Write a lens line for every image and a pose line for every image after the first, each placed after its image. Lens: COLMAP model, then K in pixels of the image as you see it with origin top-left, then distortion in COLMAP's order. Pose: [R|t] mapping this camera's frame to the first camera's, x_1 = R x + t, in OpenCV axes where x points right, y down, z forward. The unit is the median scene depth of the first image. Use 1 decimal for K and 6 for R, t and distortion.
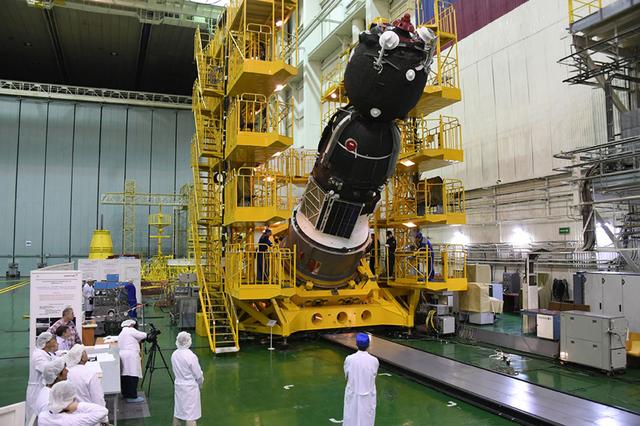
lens RADIAL K [[512.7, 0, 320.0], [0, 512.7, 213.0], [0, 0, 1]] dist [-0.103303, 0.009804]
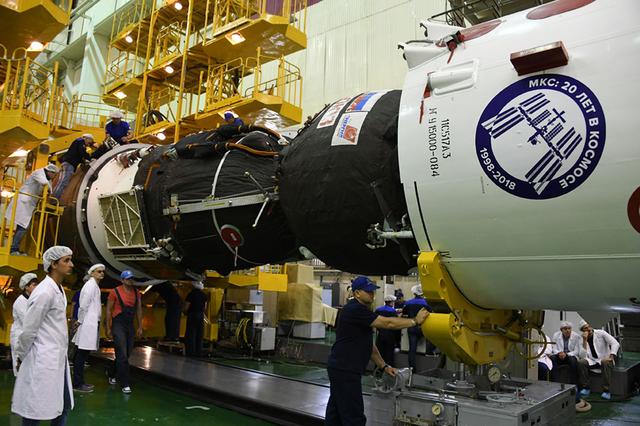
lens RADIAL K [[512.7, 0, 320.0], [0, 512.7, 213.0], [0, 0, 1]] dist [-0.103303, 0.009804]
pose [[0.897453, 0.114463, 0.426001, -0.005300], [-0.084447, 0.992466, -0.088764, 0.101125], [-0.432951, 0.043687, 0.900358, 0.309532]]
